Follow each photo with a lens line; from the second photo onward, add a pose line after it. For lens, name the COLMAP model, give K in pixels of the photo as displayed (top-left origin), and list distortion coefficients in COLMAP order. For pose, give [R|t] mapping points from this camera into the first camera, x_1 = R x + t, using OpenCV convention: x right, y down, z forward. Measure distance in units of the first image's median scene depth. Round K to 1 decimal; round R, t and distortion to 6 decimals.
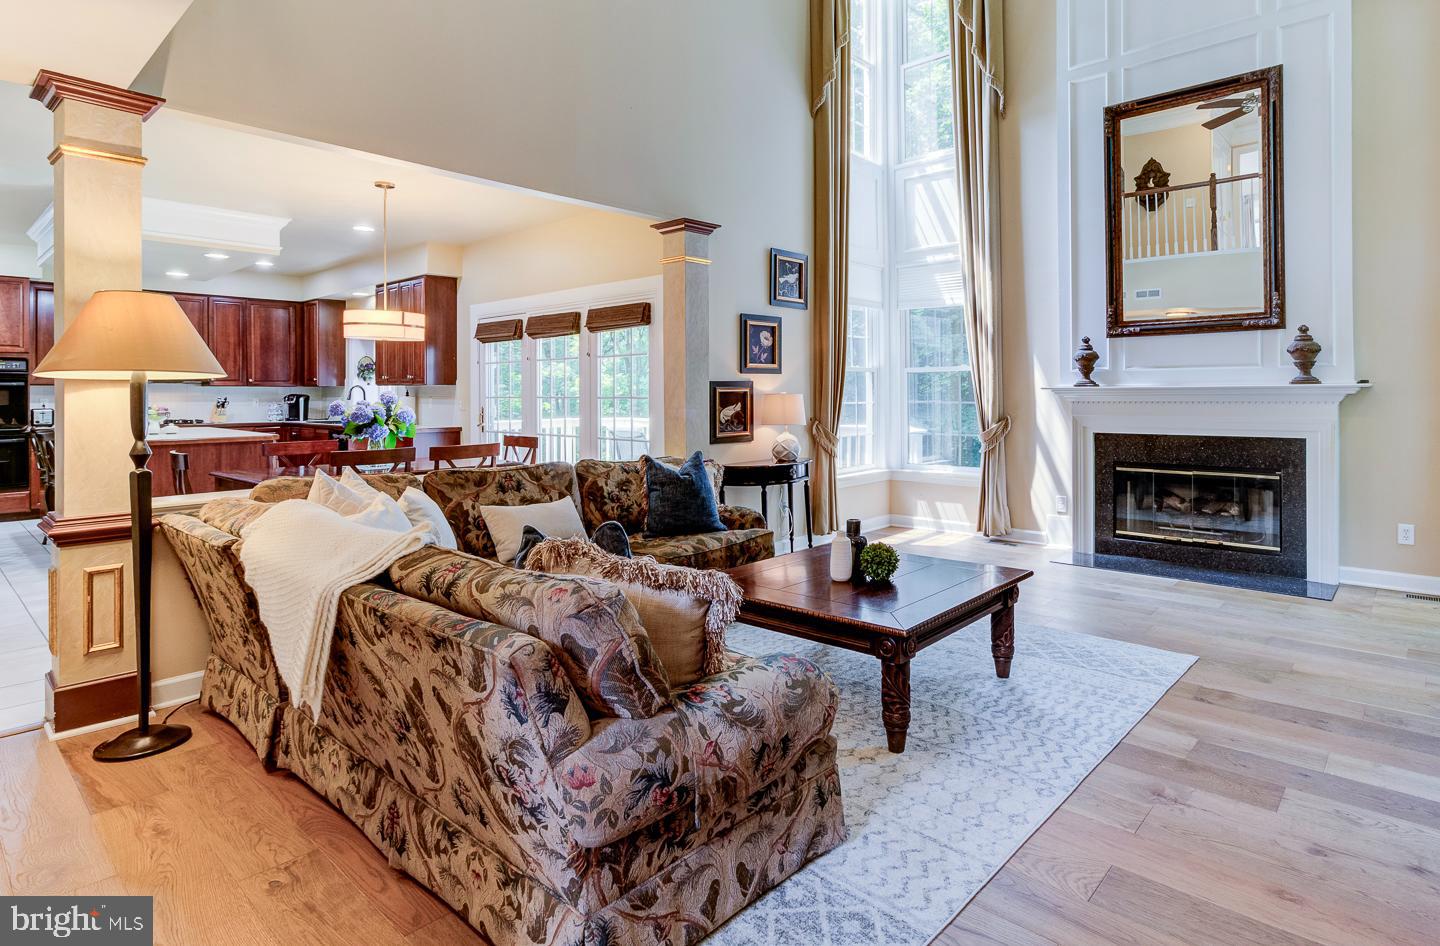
lens RADIAL K [[750.0, 0, 767.3], [0, 750.0, 390.4], [0, 0, 1]] dist [0.000205, -0.000012]
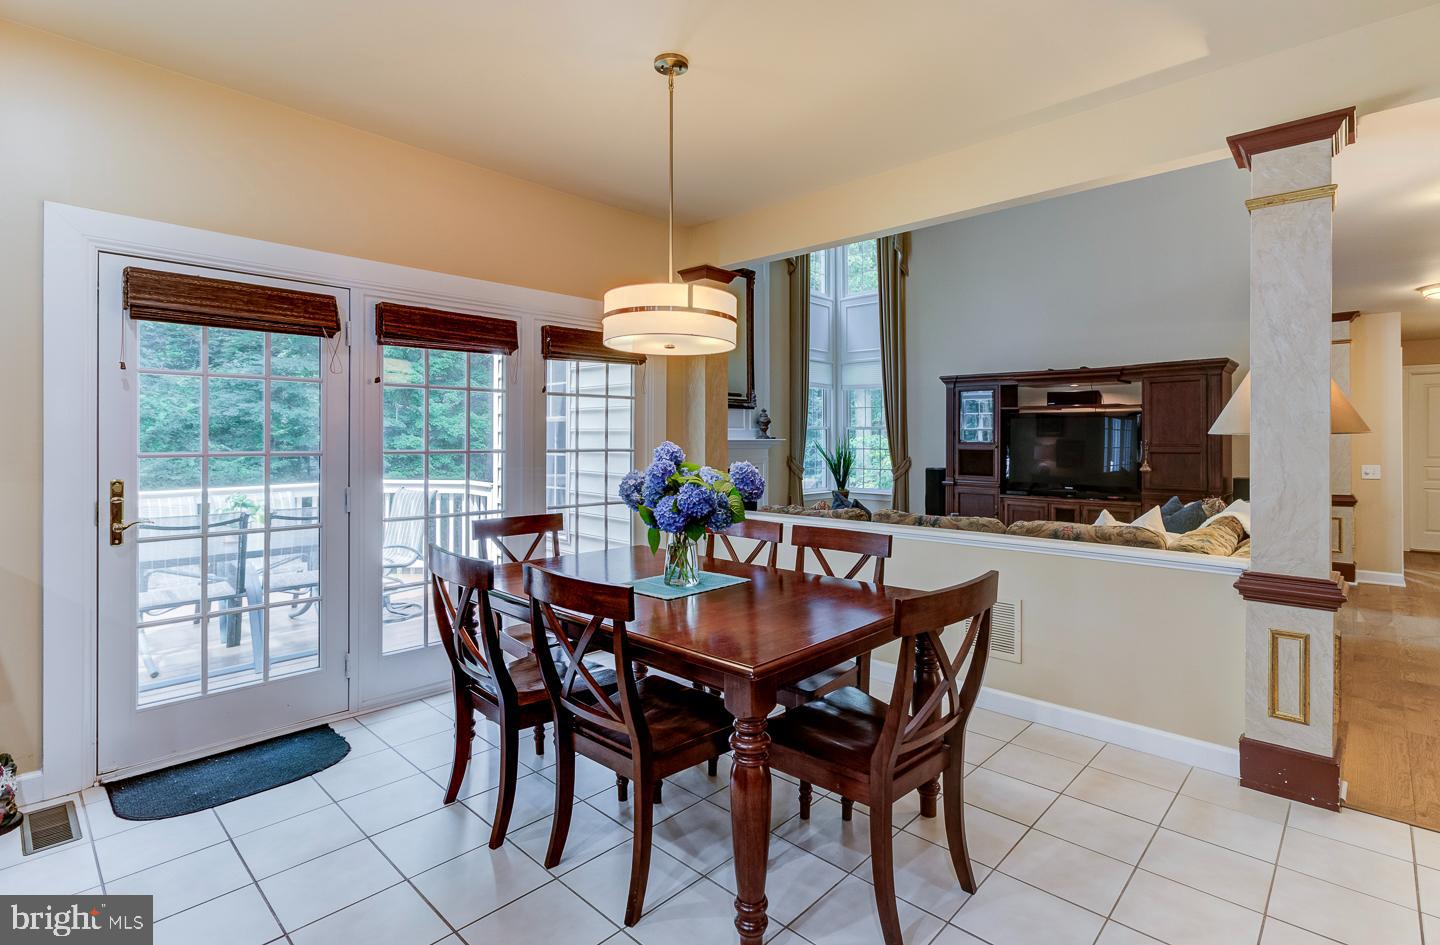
lens RADIAL K [[696.3, 0, 730.7], [0, 696.3, 430.3], [0, 0, 1]] dist [-0.009524, 0.000302]
pose [[0.042496, 0.017942, 0.998936, -0.728893], [-0.003236, 0.999836, -0.017821, 0.000928], [-0.999091, -0.002475, 0.042547, 0.679430]]
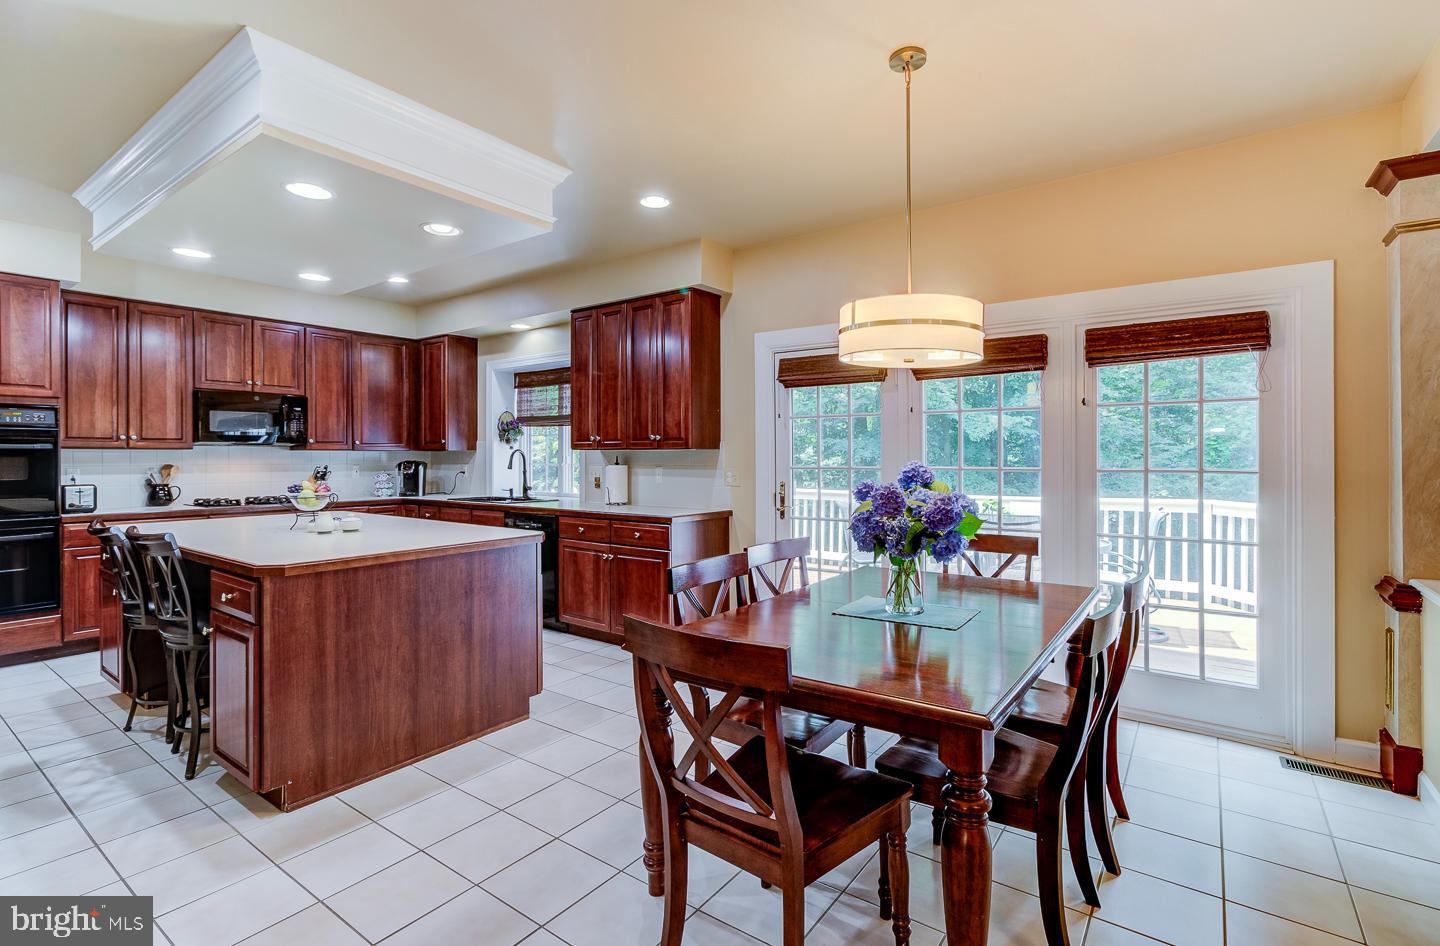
lens RADIAL K [[673.5, 0, 731.7], [0, 673.5, 449.6], [0, 0, 1]] dist [0.000942, 0.000660]
pose [[0.997032, 0.002411, 0.076946, -0.475843], [-0.001795, 0.999966, -0.008074, -0.002016], [-0.076962, 0.007911, 0.997003, 0.396410]]
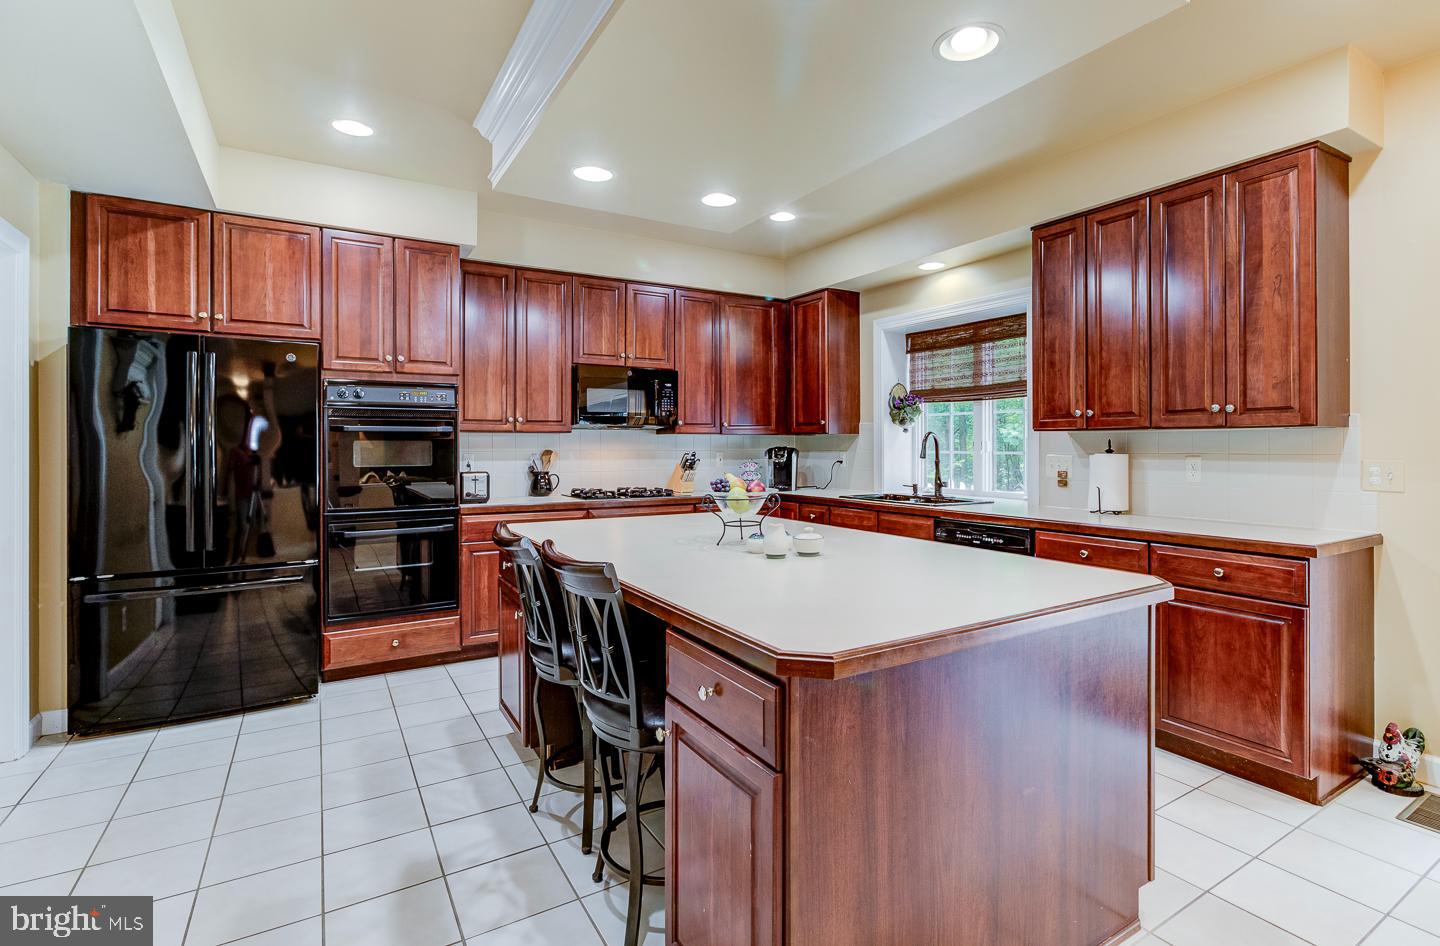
lens RADIAL K [[696.3, 0, 730.7], [0, 696.3, 430.8], [0, 0, 1]] dist [-0.009524, 0.000302]
pose [[0.948146, -0.002894, -0.317823, -0.642045], [-0.002461, 0.999862, -0.016447, 0.001264], [0.317827, 0.016376, 0.948007, 0.581842]]
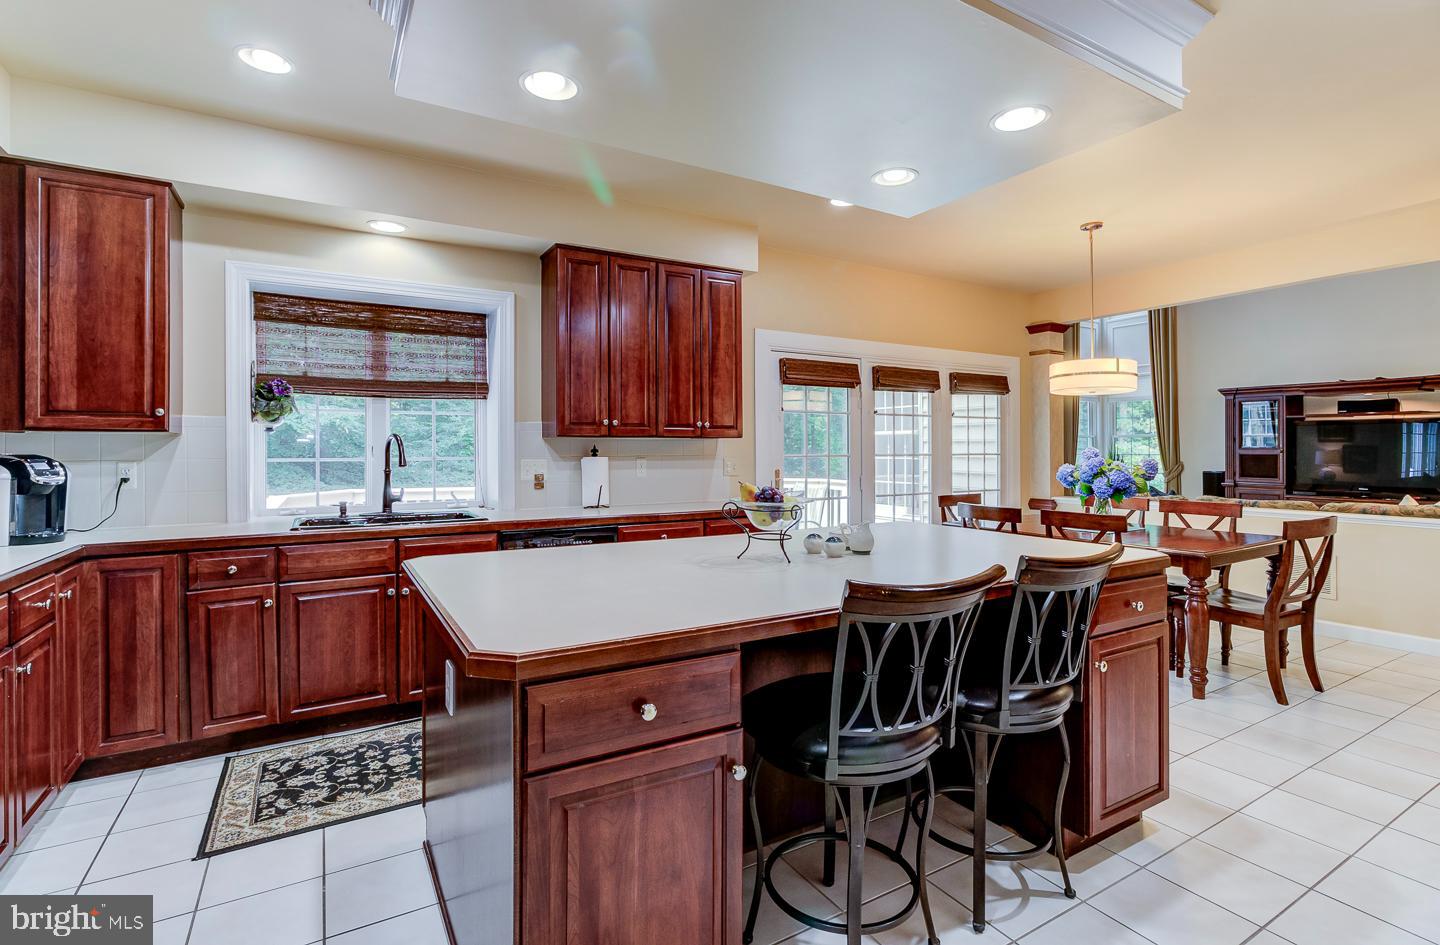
lens RADIAL K [[681.8, 0, 721.4], [0, 681.8, 444.5], [0, 0, 1]] dist [0.001859, 0.000362]
pose [[0.323605, 0.009552, 0.946144, -1.056373], [0.001370, 0.999943, -0.010564, 0.004659], [-0.946191, 0.004715, 0.323573, 0.844639]]
